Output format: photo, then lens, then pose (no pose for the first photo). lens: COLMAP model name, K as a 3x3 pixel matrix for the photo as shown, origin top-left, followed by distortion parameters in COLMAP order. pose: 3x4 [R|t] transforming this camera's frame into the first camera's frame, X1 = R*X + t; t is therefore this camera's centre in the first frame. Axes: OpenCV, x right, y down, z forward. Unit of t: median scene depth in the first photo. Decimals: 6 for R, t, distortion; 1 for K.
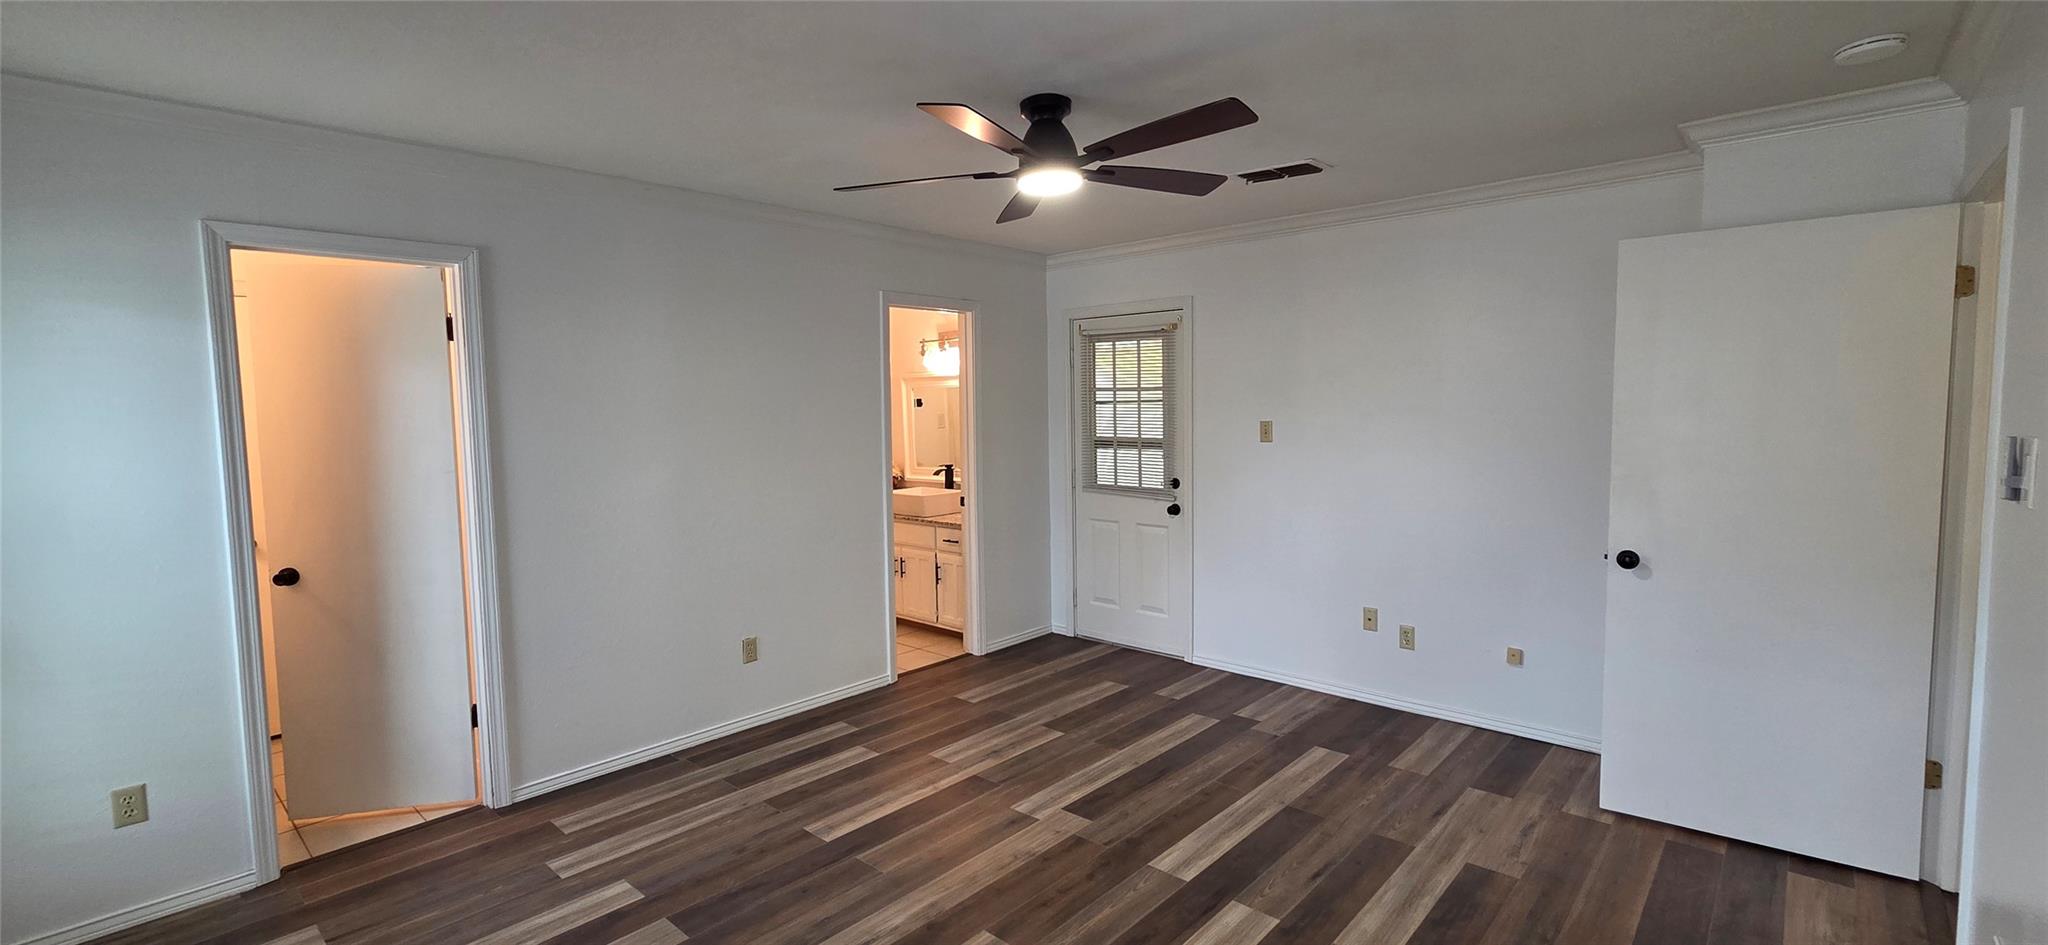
lens RADIAL K [[861.3, 0, 1028.1], [0, 861.3, 465.8], [0, 0, 1]] dist [-0.001071, 0.000211]
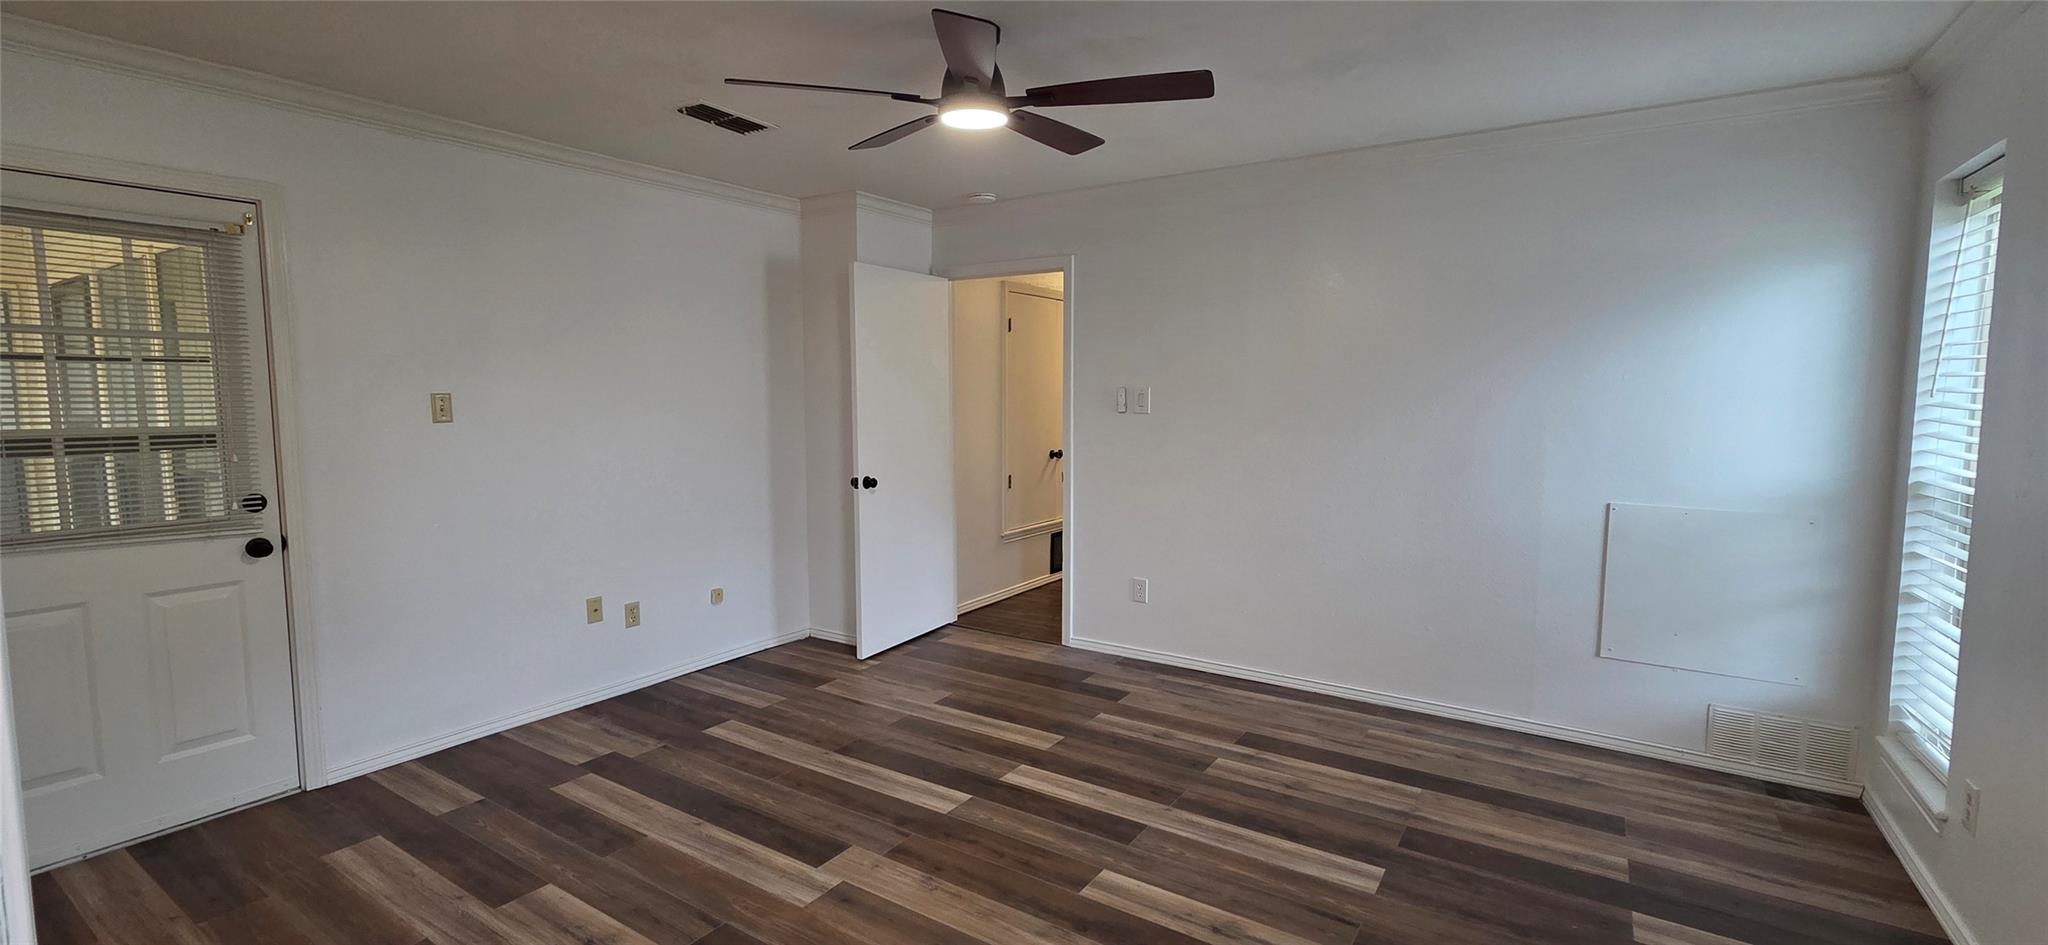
lens RADIAL K [[871.6, 0, 1024.0], [0, 871.6, 472.5], [0, 0, 1]] dist [-0.000806, -0.000022]
pose [[-0.154815, -0.085017, 0.984279, -0.671953], [0.070773, 0.992776, 0.096883, -0.028535], [-0.985405, 0.084659, -0.147680, 0.795407]]
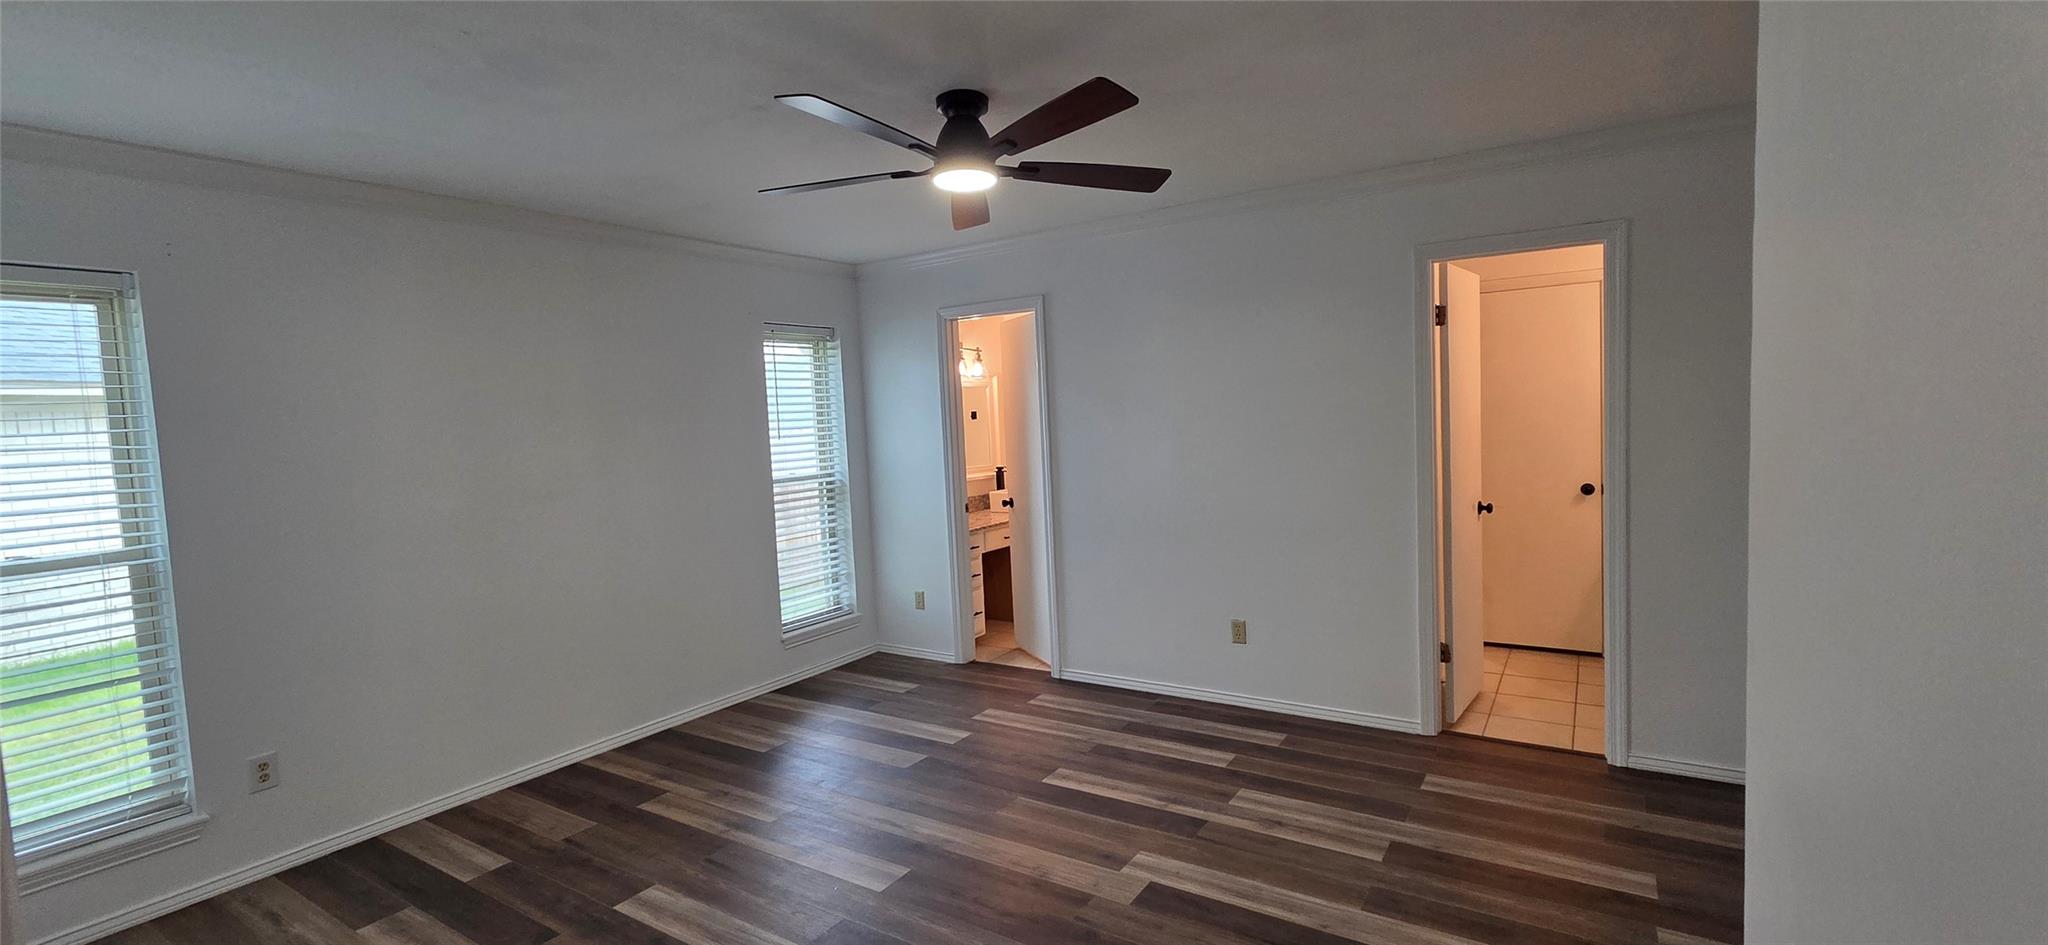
lens RADIAL K [[861.3, 0, 1028.1], [0, 861.3, 465.8], [0, 0, 1]] dist [-0.001071, 0.000211]
pose [[0.165151, 0.075180, -0.983399, 0.729854], [-0.030060, 0.997011, 0.071172, -0.060083], [0.985810, 0.017807, 0.166918, 0.647230]]
